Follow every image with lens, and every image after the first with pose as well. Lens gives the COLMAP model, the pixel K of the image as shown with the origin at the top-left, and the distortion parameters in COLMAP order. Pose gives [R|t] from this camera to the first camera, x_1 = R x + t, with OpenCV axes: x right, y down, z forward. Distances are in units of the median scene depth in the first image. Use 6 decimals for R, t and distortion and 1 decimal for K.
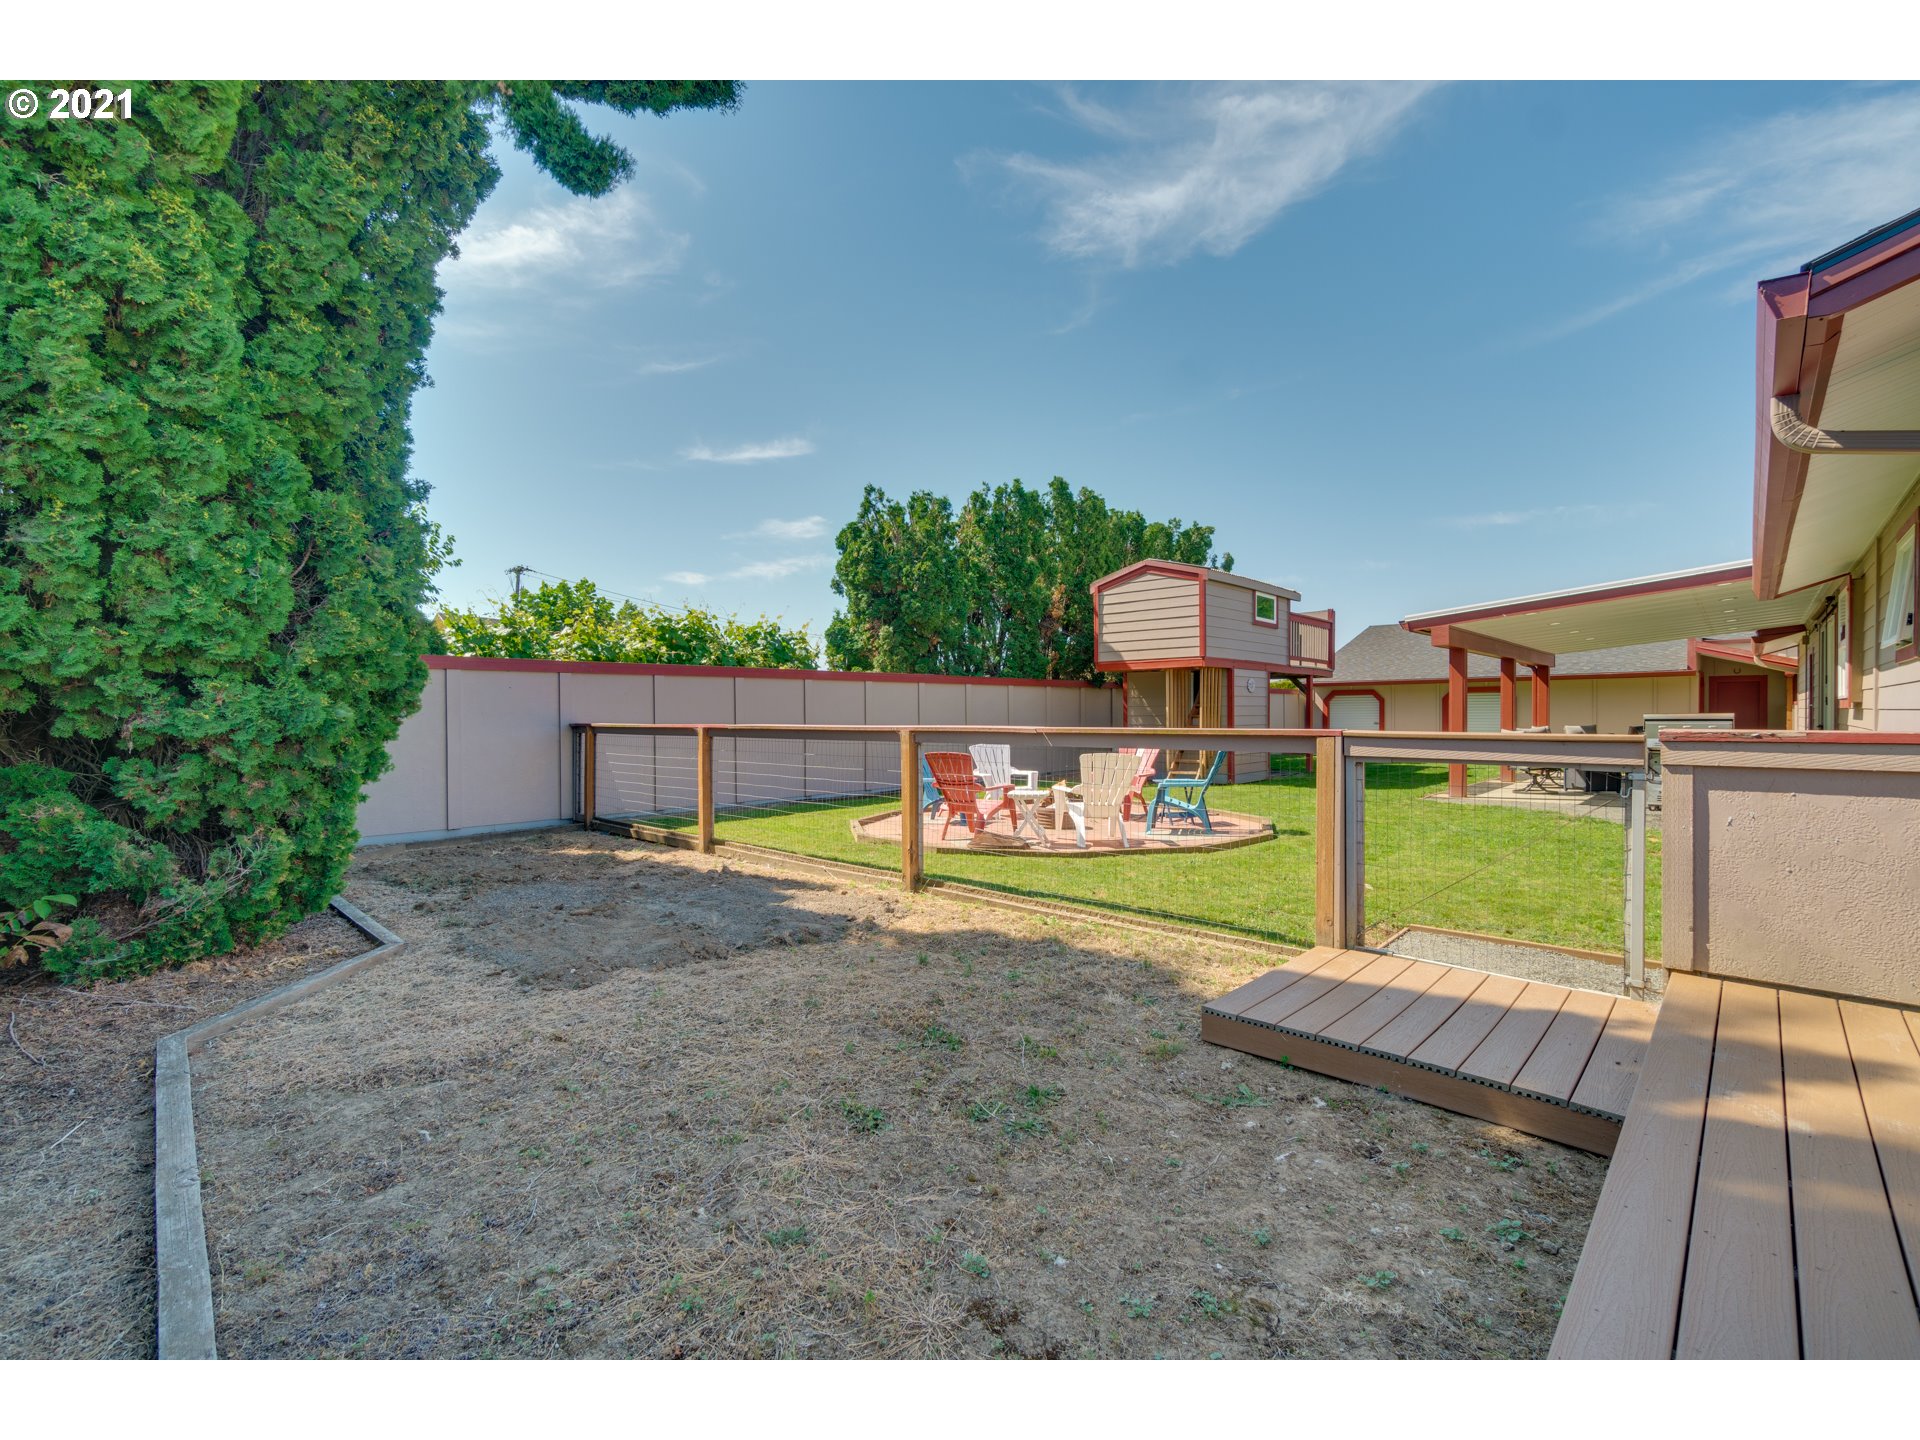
lens RADIAL K [[844.0, 0, 960.0], [0, 844.0, 720.0], [0, 0, 1]] dist [0.001736, 0.000461]
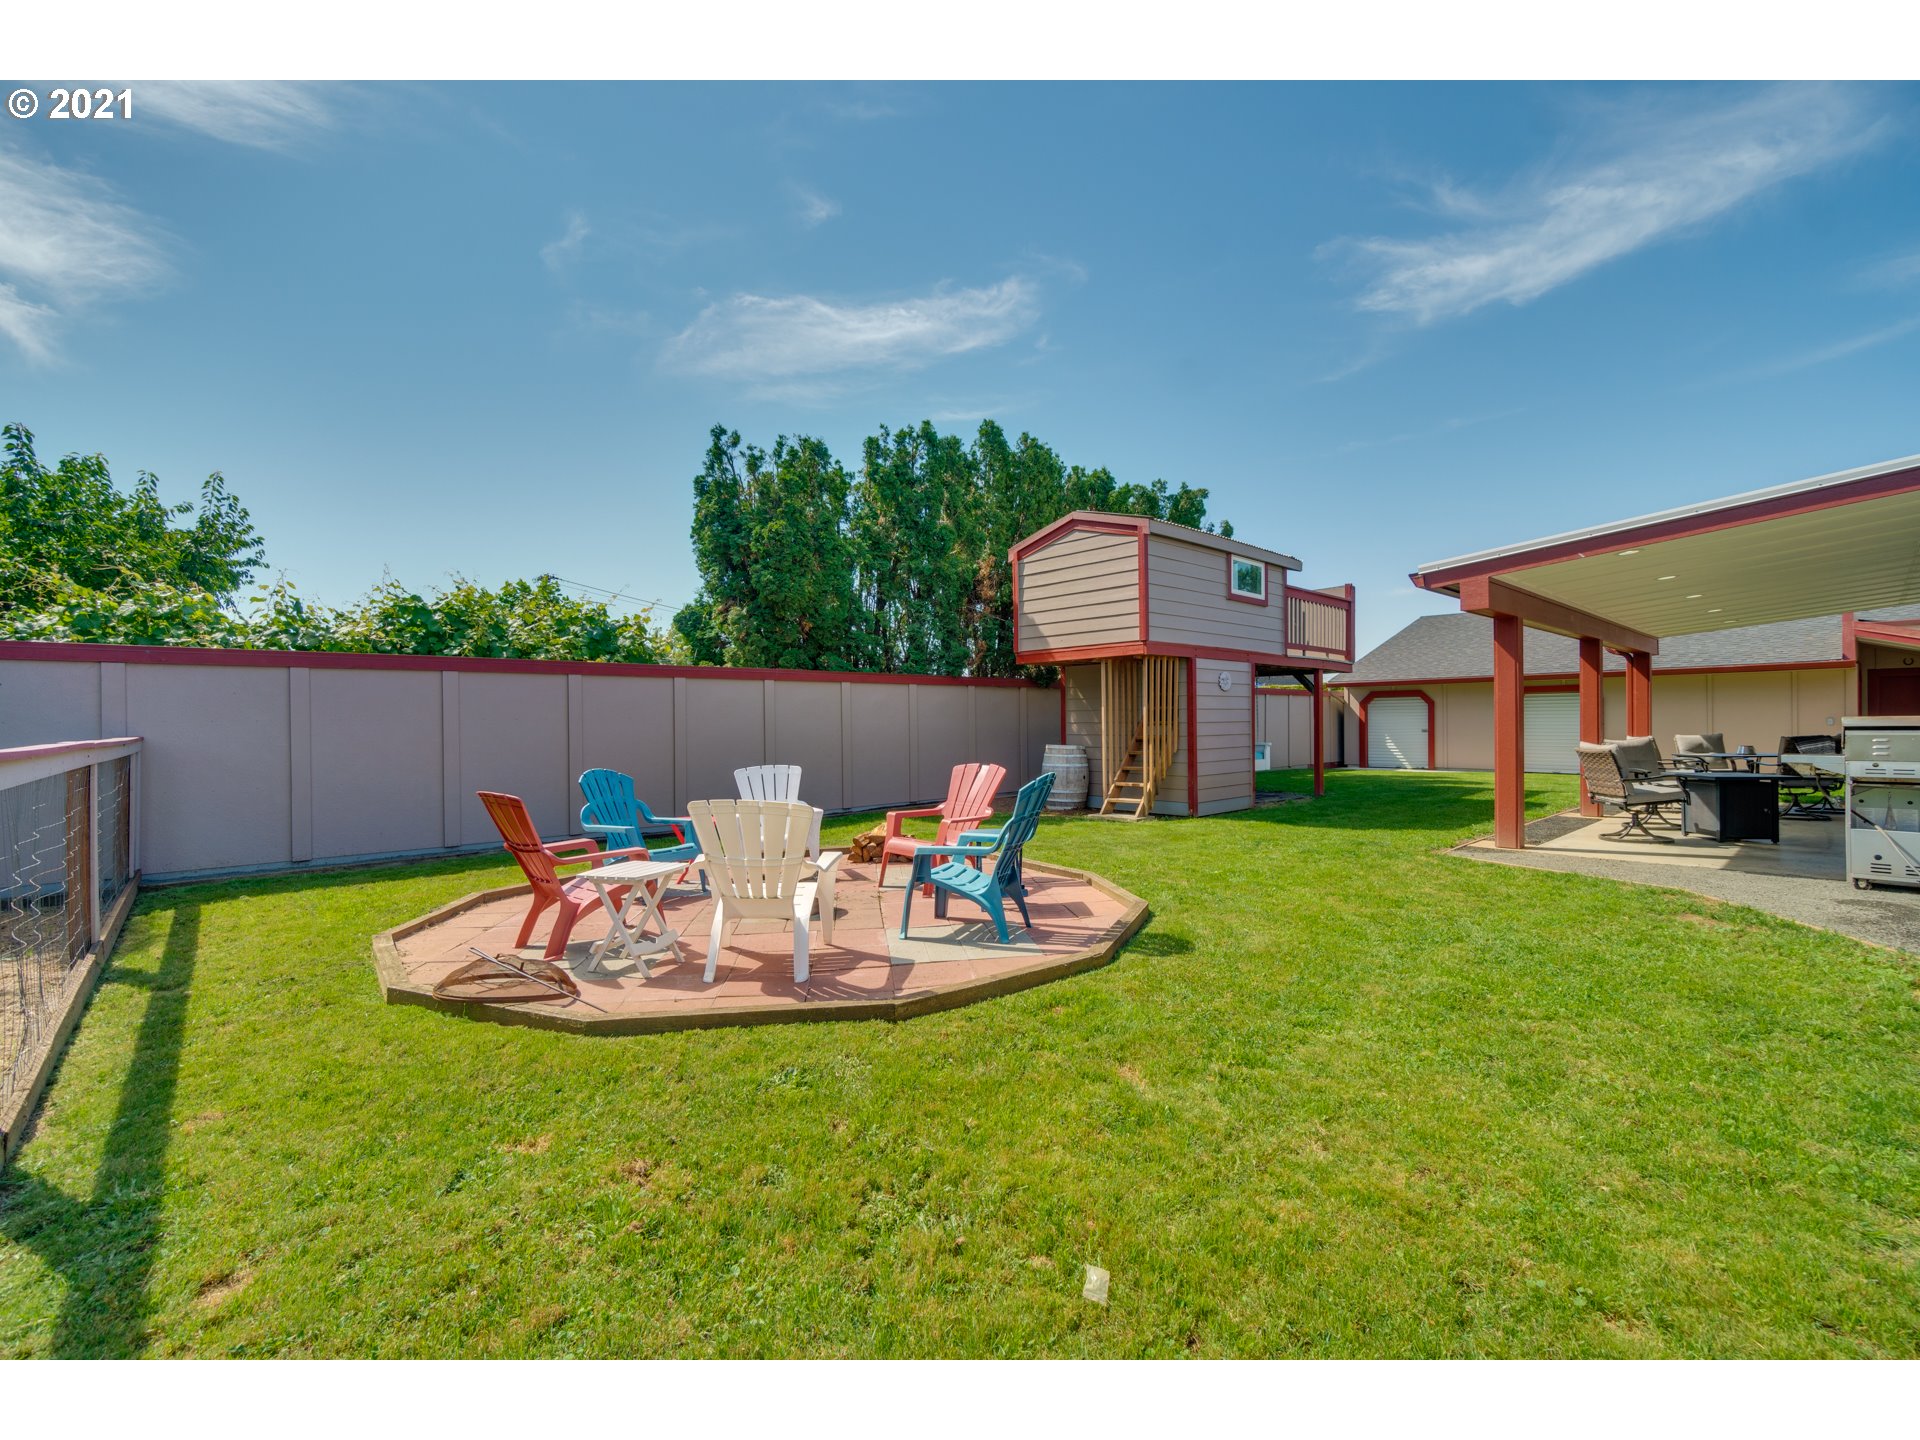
lens RADIAL K [[830.9, 0, 950.7], [0, 830.9, 722.7], [0, 0, 1]] dist [-0.001543, -0.000110]
pose [[0.996550, -0.001659, -0.082973, 0.157706], [0.001357, 0.999992, -0.003702, -0.002103], [0.082979, 0.003577, 0.996545, 0.241238]]
